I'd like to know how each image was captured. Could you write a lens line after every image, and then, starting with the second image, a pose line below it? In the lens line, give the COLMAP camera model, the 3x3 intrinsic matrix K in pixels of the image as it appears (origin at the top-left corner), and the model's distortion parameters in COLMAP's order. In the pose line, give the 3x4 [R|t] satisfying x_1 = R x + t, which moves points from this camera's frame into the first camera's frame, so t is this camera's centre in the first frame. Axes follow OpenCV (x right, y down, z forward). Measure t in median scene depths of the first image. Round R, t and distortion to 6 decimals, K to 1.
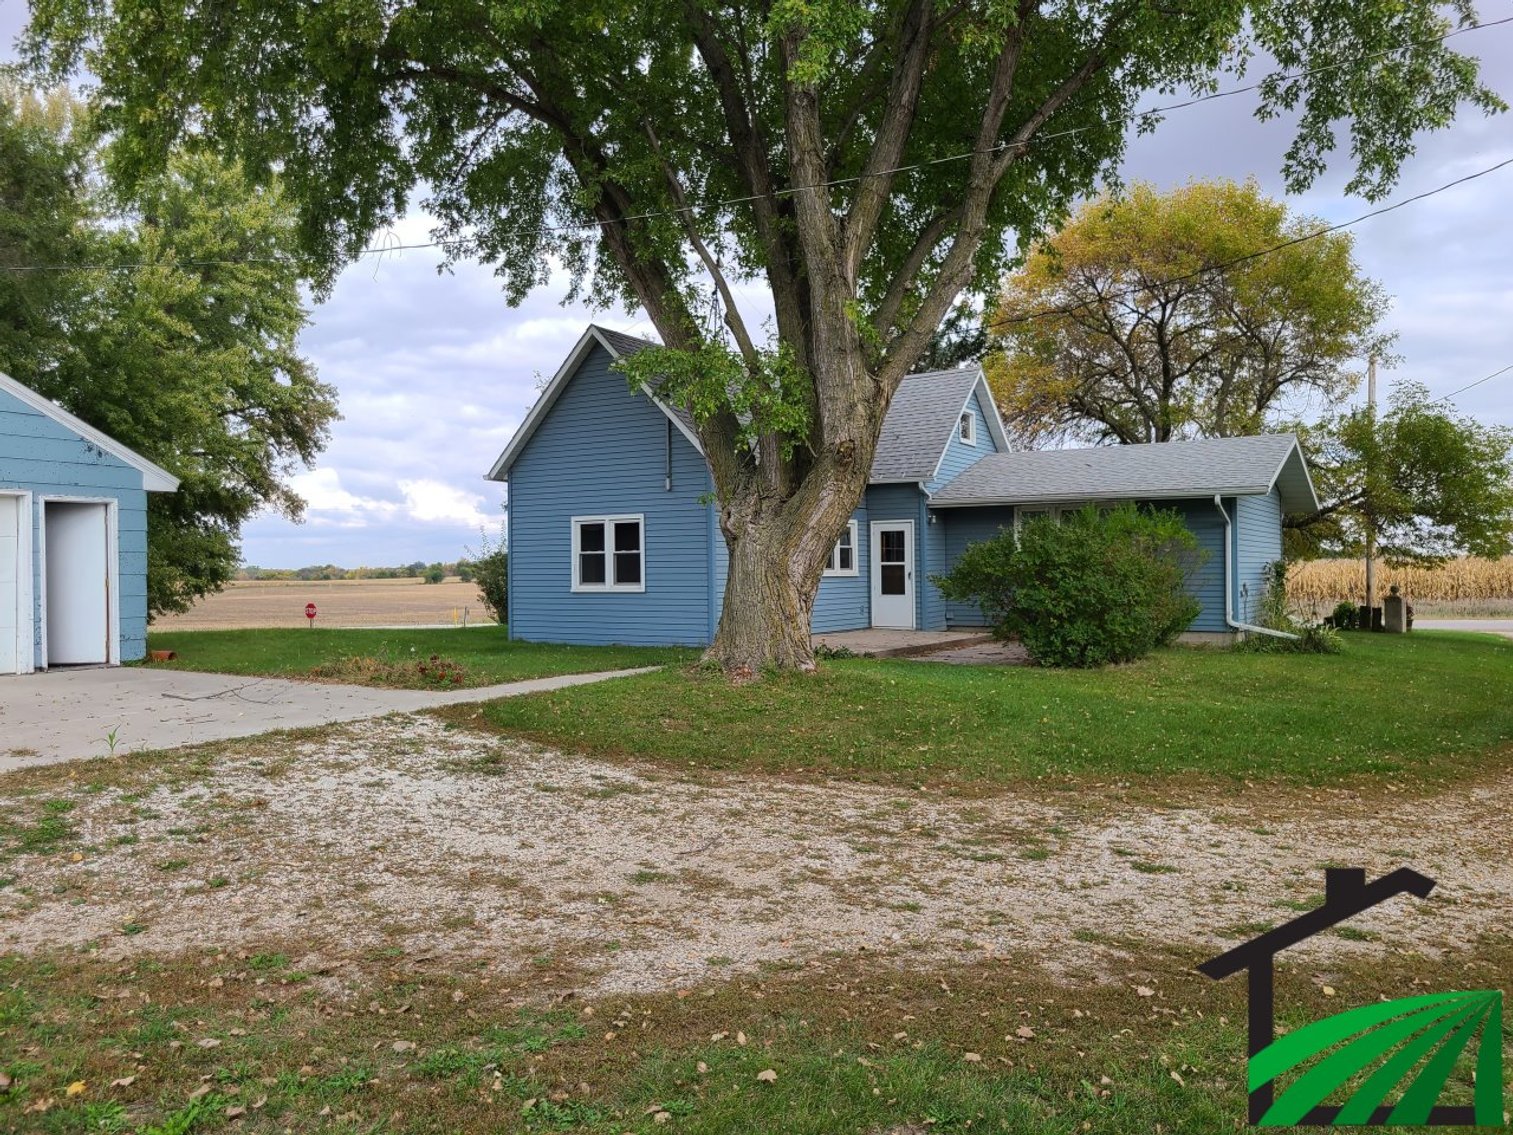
lens RADIAL K [[1120.7, 0, 764.8], [0, 1120.7, 568.4], [0, 0, 1]] dist [0.041444, -0.039188]
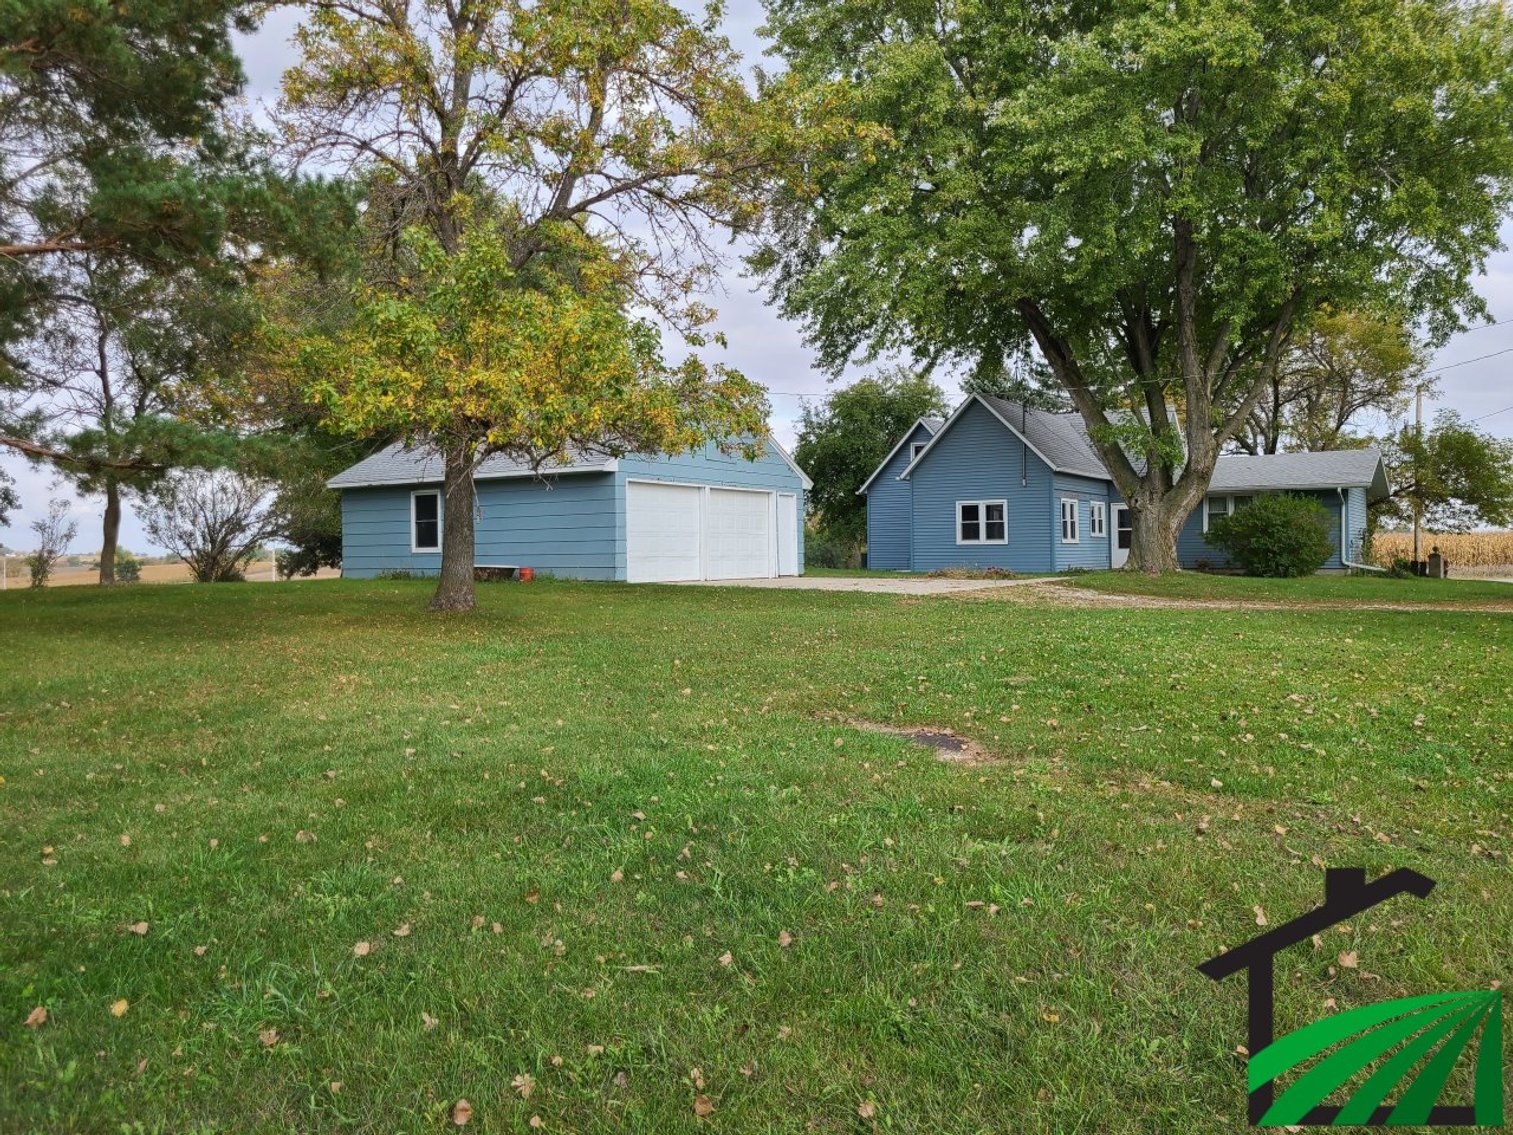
lens RADIAL K [[1120.7, 0, 755.9], [0, 1120.7, 563.5], [0, 0, 1]] dist [0.041444, -0.039188]
pose [[0.999859, -0.001409, -0.016711, -0.390563], [0.001608, 0.999928, 0.011890, 0.024723], [0.016693, -0.011915, 0.999790, -0.627975]]
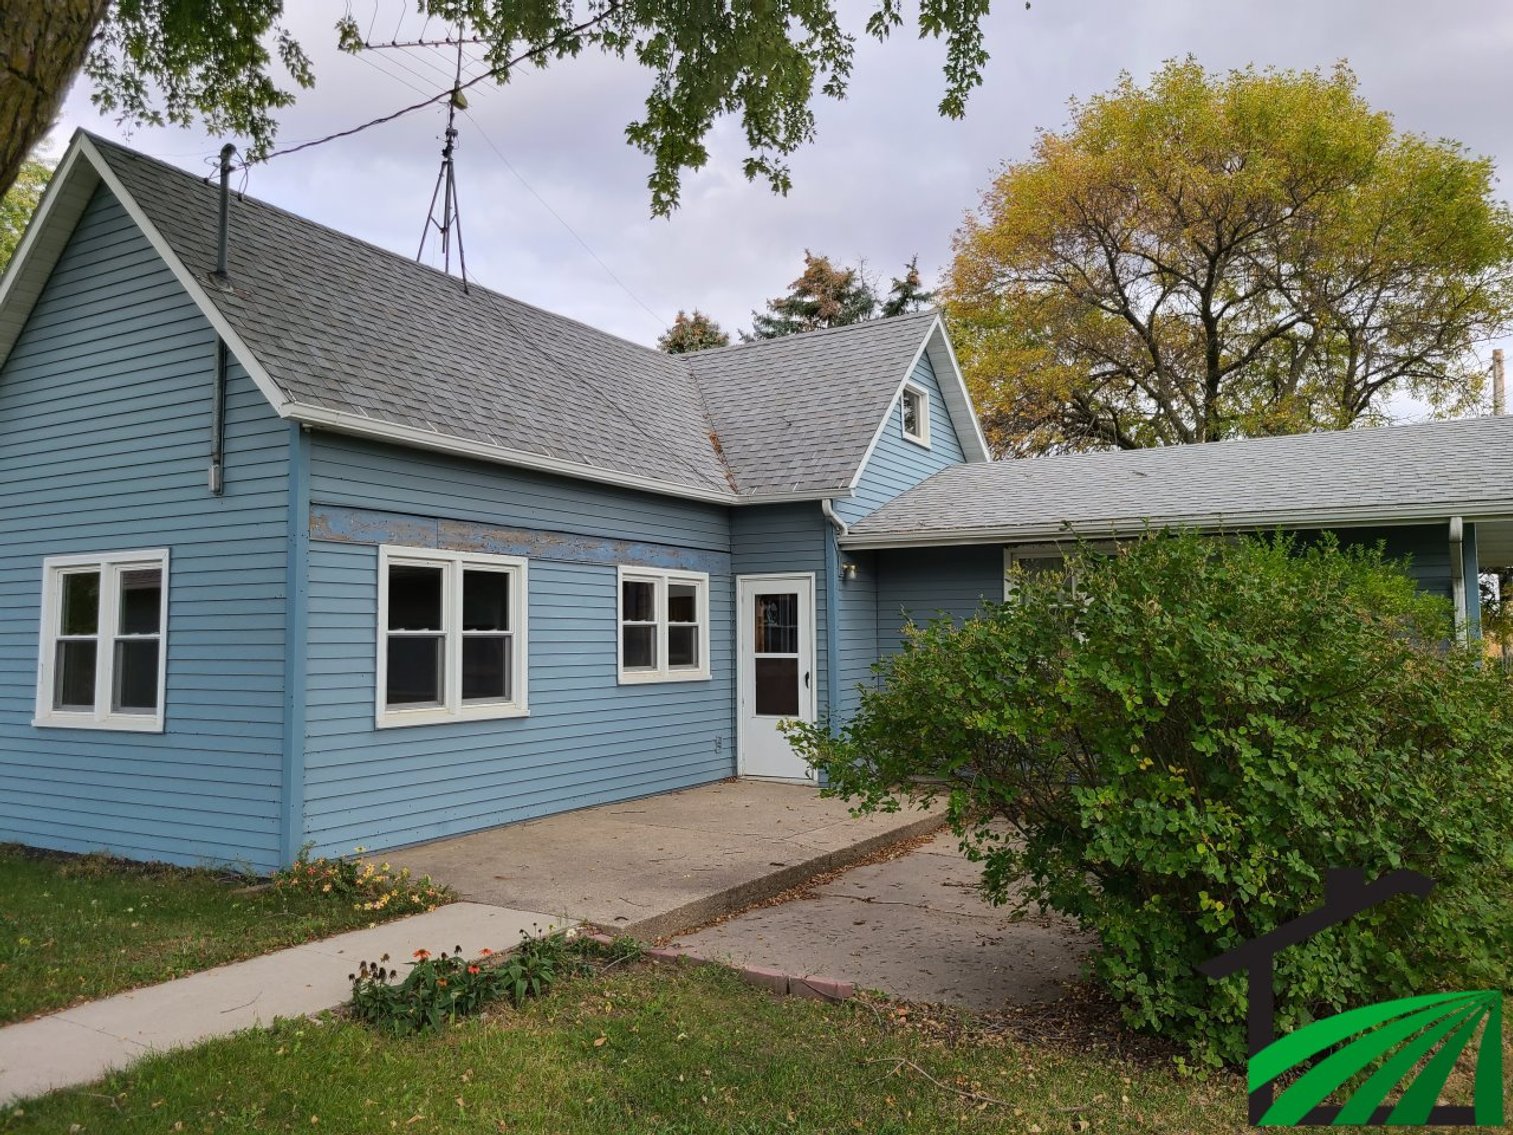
lens RADIAL K [[1120.7, 0, 743.4], [0, 1120.7, 564.5], [0, 0, 1]] dist [0.041444, -0.039188]
pose [[0.999741, 0.005112, 0.022165, 0.086148], [-0.003655, 0.997862, -0.065259, -0.012649], [-0.022451, 0.065161, 0.997622, 0.467830]]
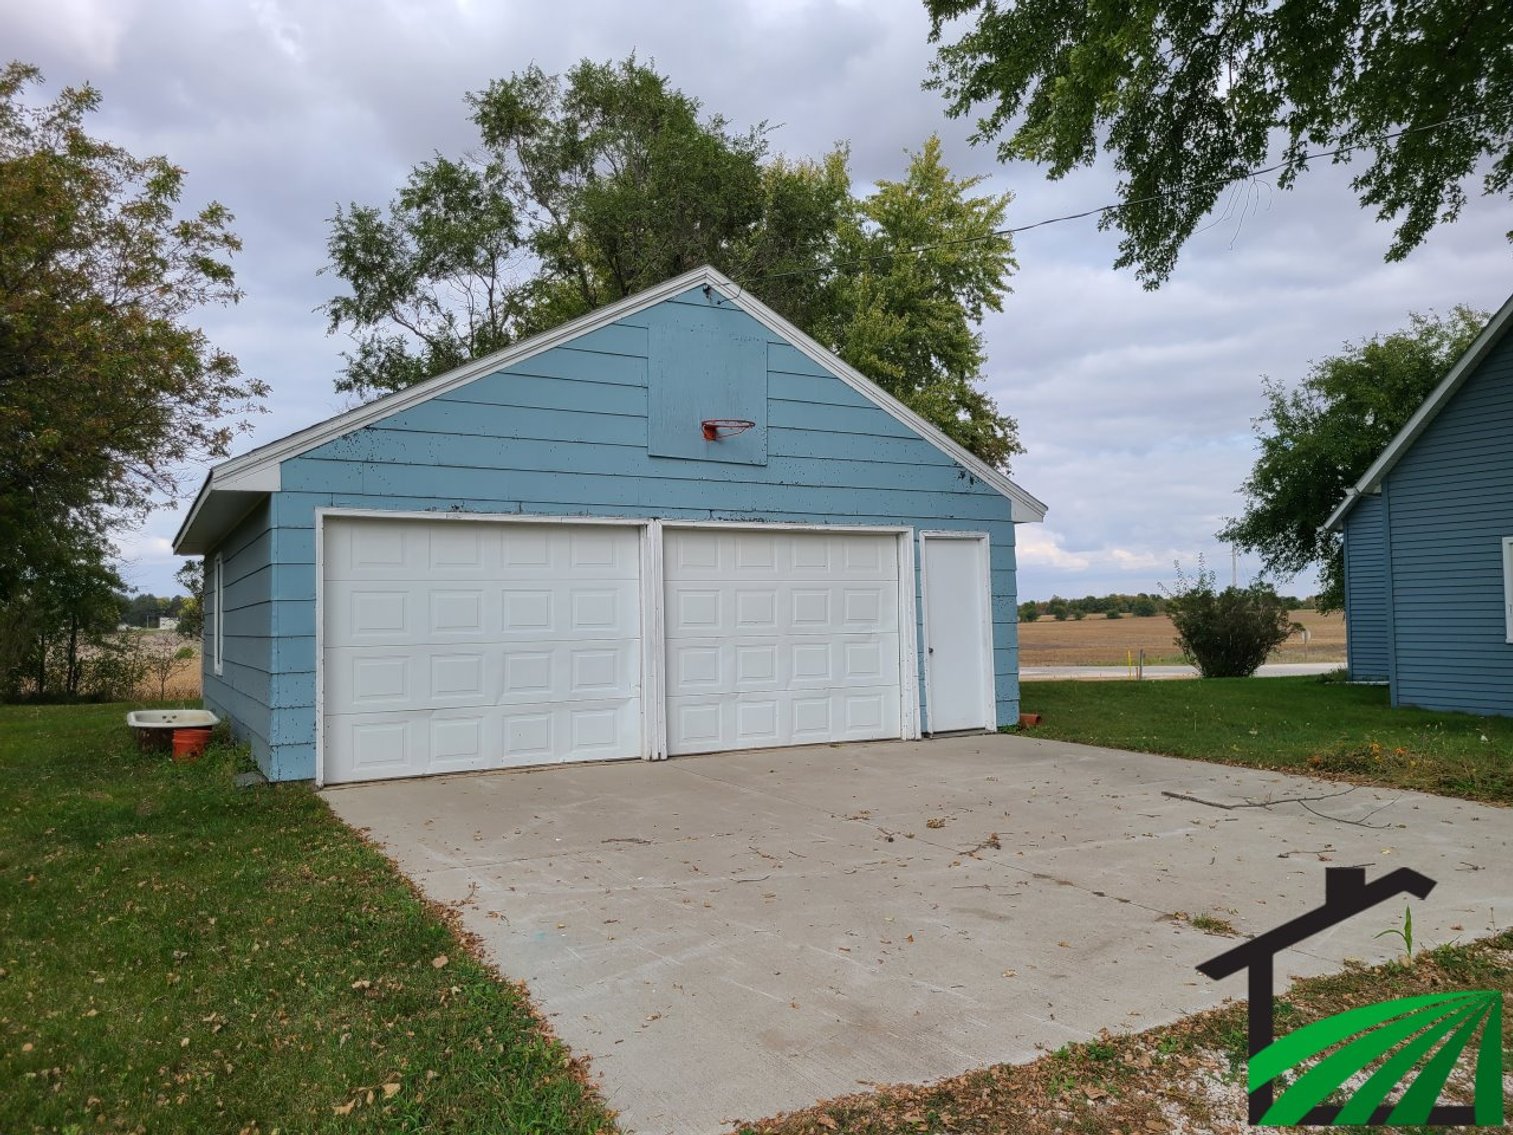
lens RADIAL K [[1120.7, 0, 748.4], [0, 1120.7, 572.1], [0, 0, 1]] dist [0.041444, -0.039188]
pose [[0.867750, -0.026147, -0.496313, -0.200801], [0.011098, 0.999386, -0.033247, -0.004275], [0.496878, 0.023342, 0.867507, 0.119521]]
